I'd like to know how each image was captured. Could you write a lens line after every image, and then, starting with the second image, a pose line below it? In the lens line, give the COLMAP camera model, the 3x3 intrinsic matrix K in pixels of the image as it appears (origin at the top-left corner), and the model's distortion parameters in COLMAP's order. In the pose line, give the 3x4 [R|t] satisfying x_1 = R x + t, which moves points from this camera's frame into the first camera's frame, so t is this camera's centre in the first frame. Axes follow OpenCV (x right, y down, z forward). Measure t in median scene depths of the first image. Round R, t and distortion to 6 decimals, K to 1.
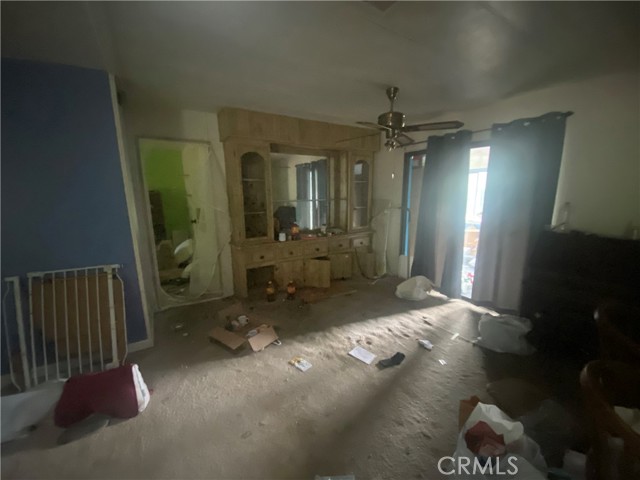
lens RADIAL K [[255.7, 0, 318.3], [0, 255.7, 240.7], [0, 0, 1]] dist [0.022437, -0.021578]
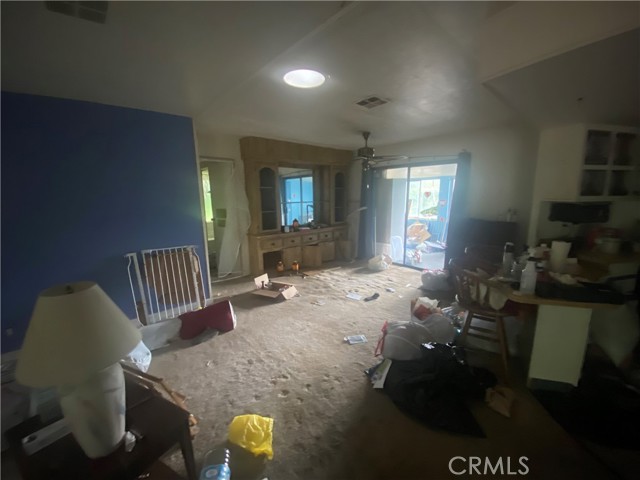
lens RADIAL K [[255.7, 0, 318.3], [0, 255.7, 240.7], [0, 0, 1]] dist [0.022437, -0.021578]
pose [[0.986744, -0.028127, 0.159830, -0.220593], [0.029650, 0.999535, -0.007150, 0.068350], [-0.159555, 0.011794, 0.987119, -0.414220]]
